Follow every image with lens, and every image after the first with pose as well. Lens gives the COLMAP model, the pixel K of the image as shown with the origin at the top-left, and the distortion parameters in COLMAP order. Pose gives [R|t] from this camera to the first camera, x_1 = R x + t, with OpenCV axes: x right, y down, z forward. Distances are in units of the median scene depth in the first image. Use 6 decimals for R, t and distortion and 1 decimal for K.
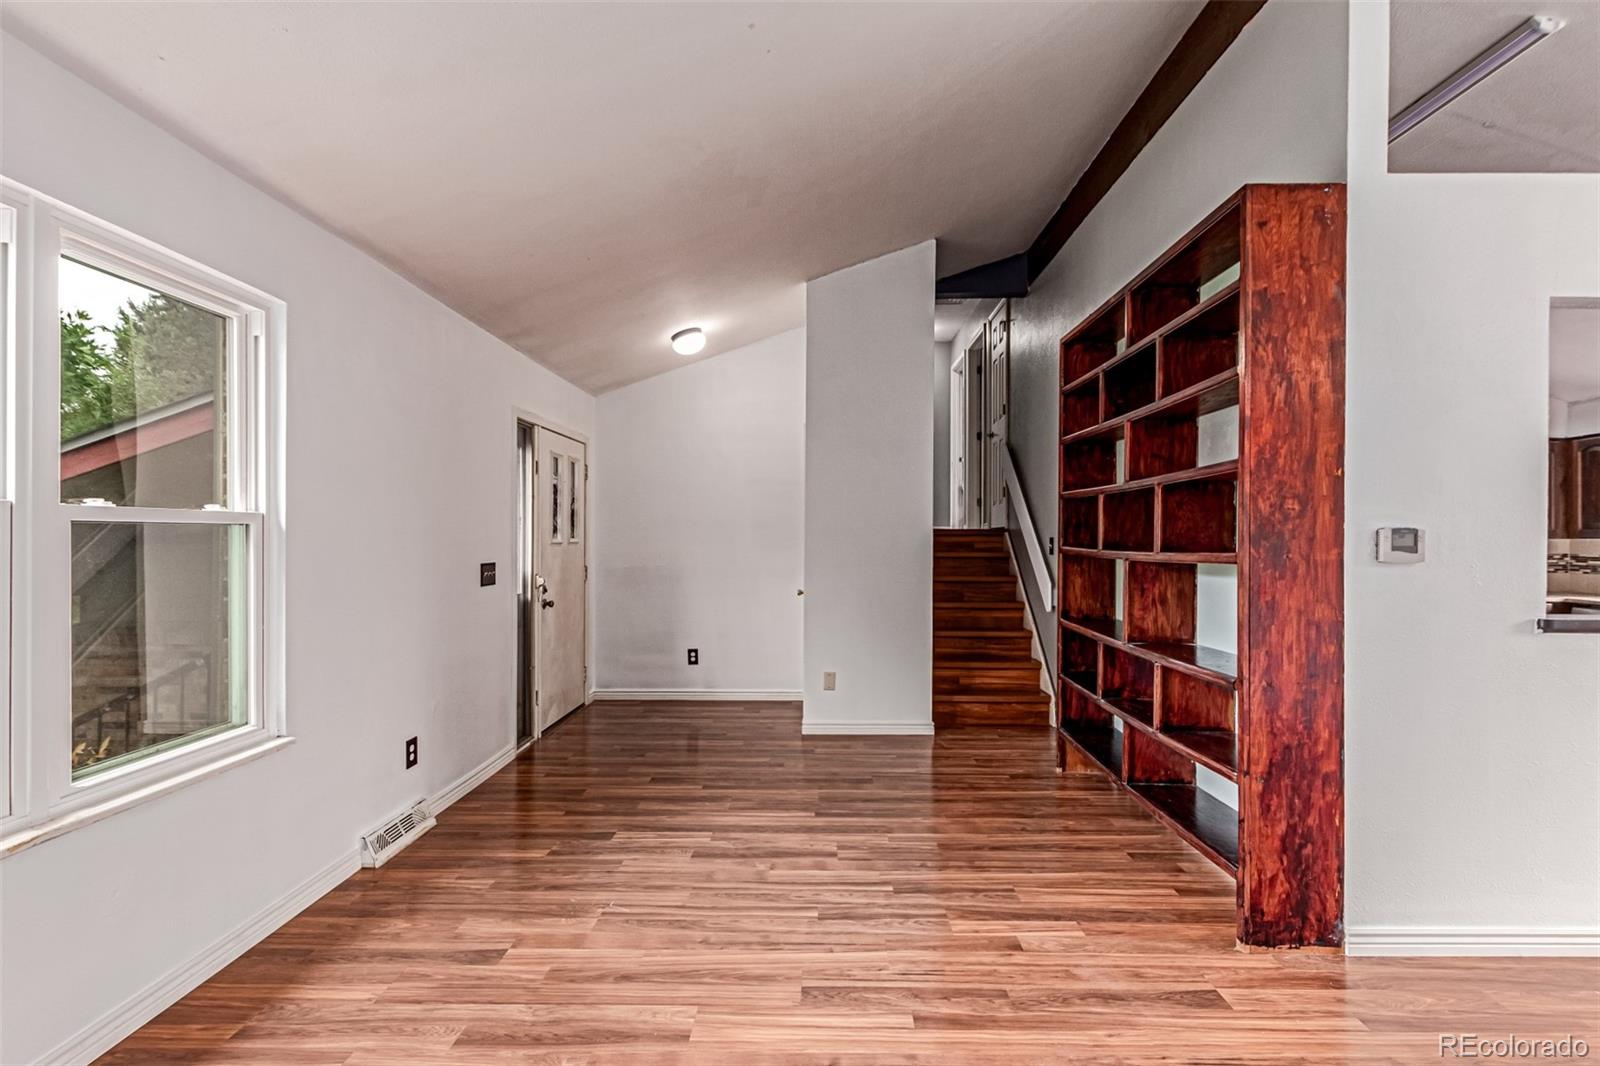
lens RADIAL K [[755.7, 0, 798.3], [0, 755.7, 540.6], [0, 0, 1]] dist [0.016185, -0.006786]
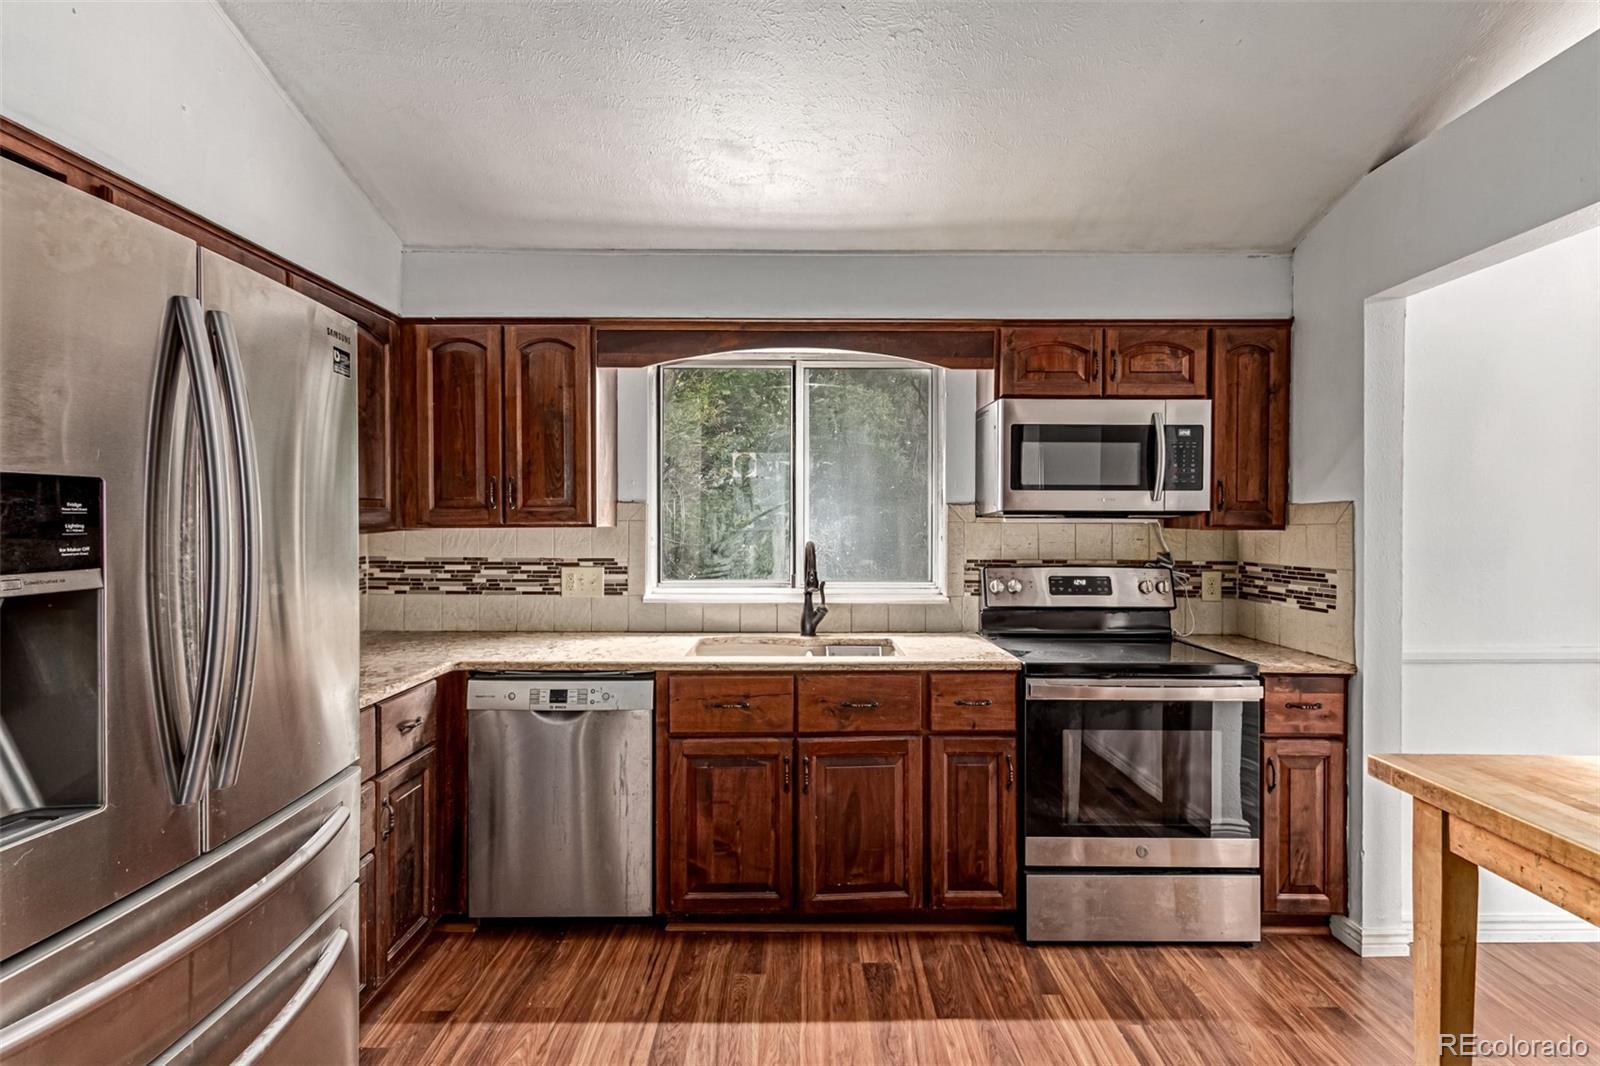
lens RADIAL K [[755.7, 0, 814.6], [0, 755.7, 518.9], [0, 0, 1]] dist [0.016185, -0.006786]
pose [[-0.020938, -0.006243, 0.999761, 1.045815], [-0.002598, 0.999977, 0.006189, -0.024492], [-0.999777, -0.002468, -0.020954, 1.504101]]
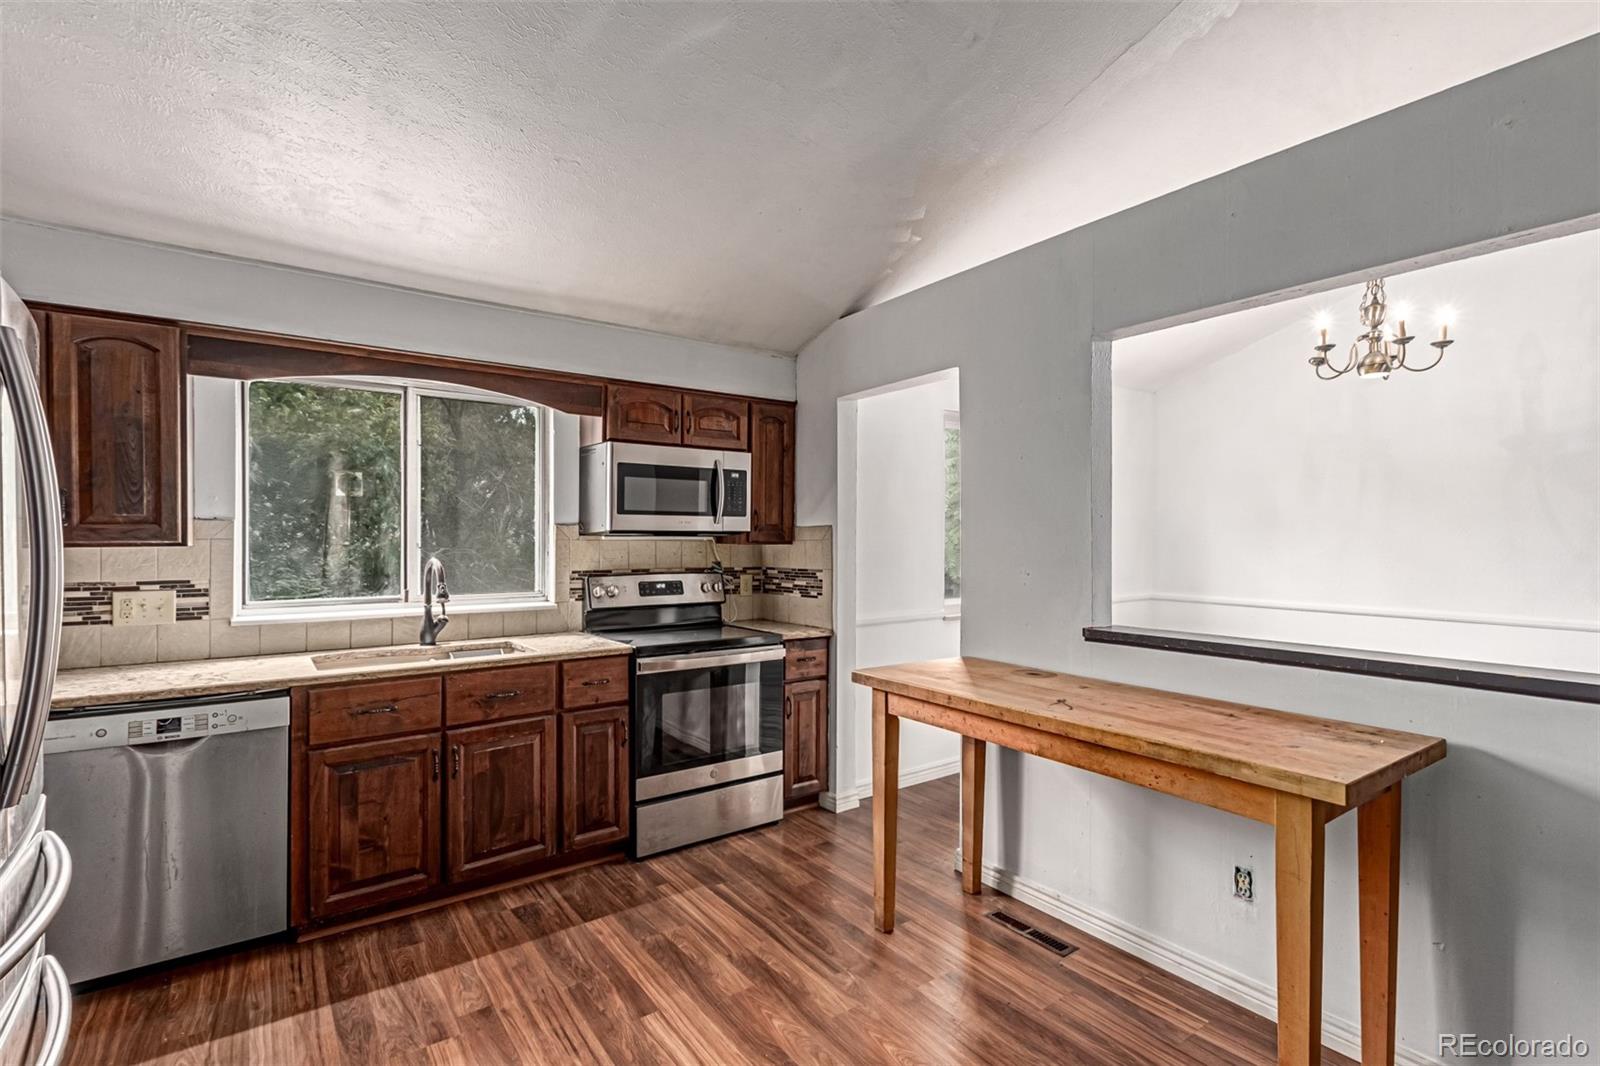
lens RADIAL K [[755.7, 0, 808.3], [0, 755.7, 533.6], [0, 0, 1]] dist [0.016185, -0.006786]
pose [[-0.606732, -0.002380, 0.794903, 0.852739], [-0.005105, 0.999987, -0.000903, -0.024917], [-0.794890, -0.004606, -0.606736, 1.723047]]
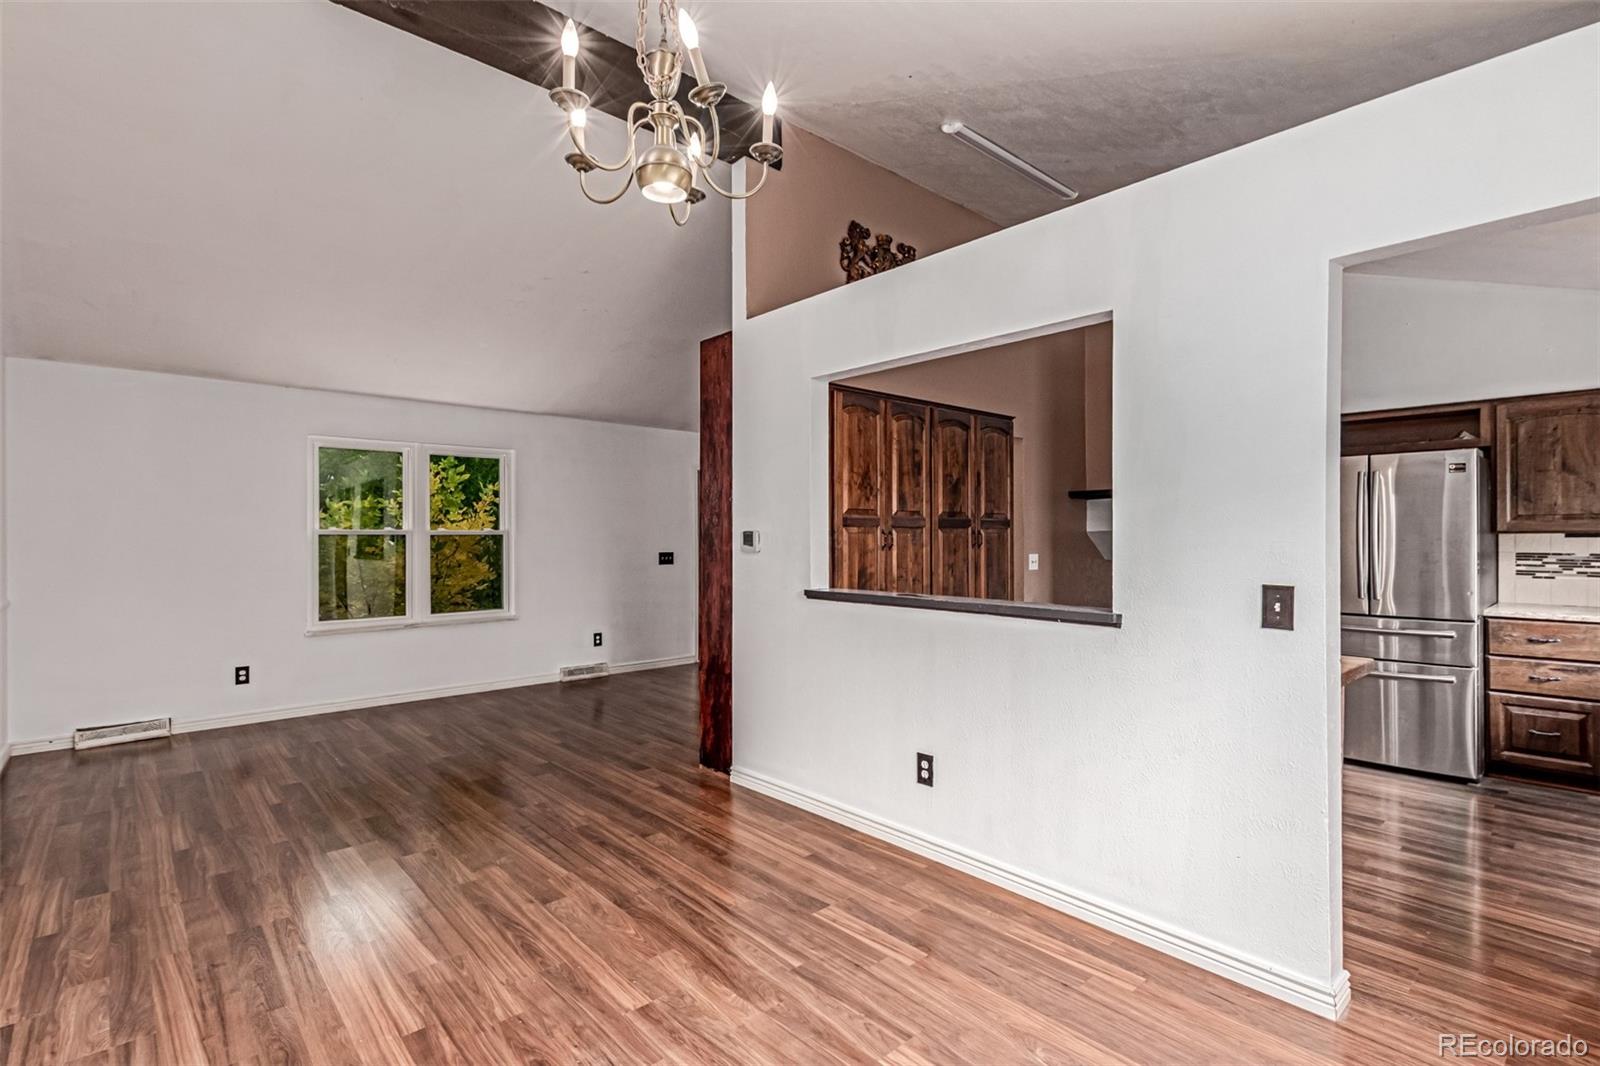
lens RADIAL K [[755.7, 0, 810.4], [0, 755.7, 536.9], [0, 0, 1]] dist [0.016185, -0.006786]
pose [[0.682249, -0.006468, -0.731092, 1.770901], [0.003051, 0.999977, -0.006000, 0.004458], [0.731114, 0.001863, 0.682253, -0.029399]]
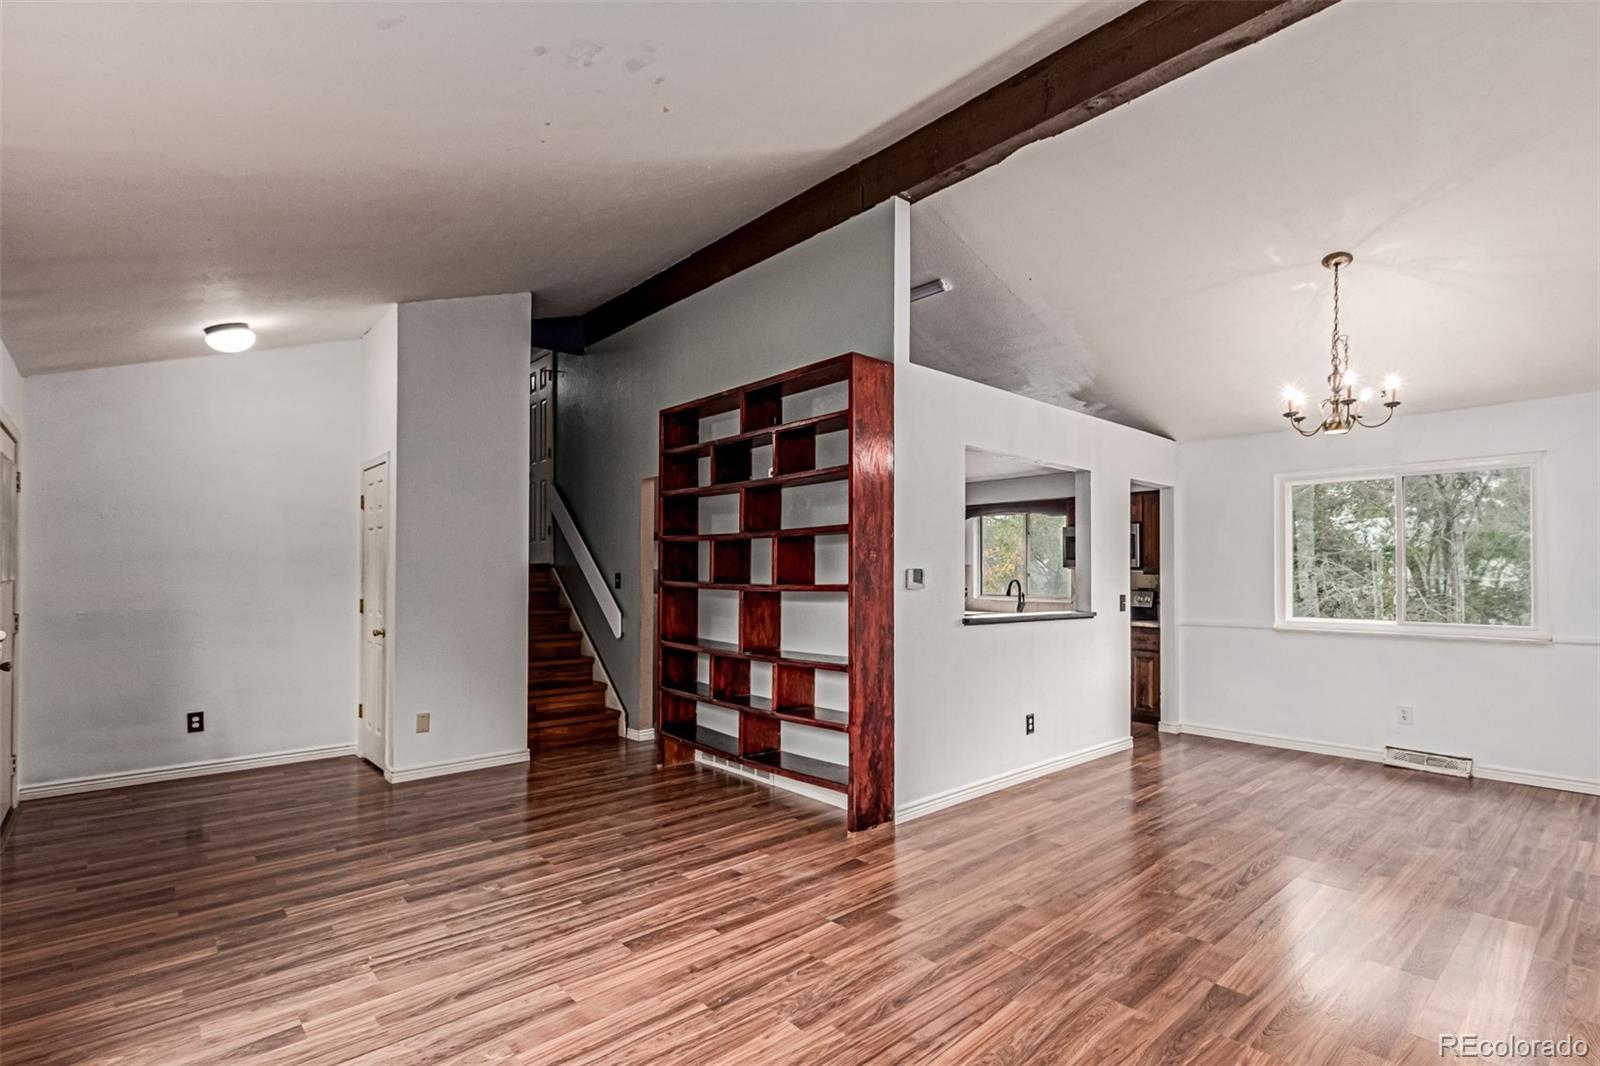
lens RADIAL K [[772.1, 0, 795.4], [0, 772.1, 567.5], [0, 0, 1]] dist [0.019688, -0.003398]
pose [[0.735117, 0.005109, 0.677921, -0.503638], [0.001813, 0.999953, -0.009502, -0.002934], [-0.677938, 0.008214, 0.735073, -0.086514]]
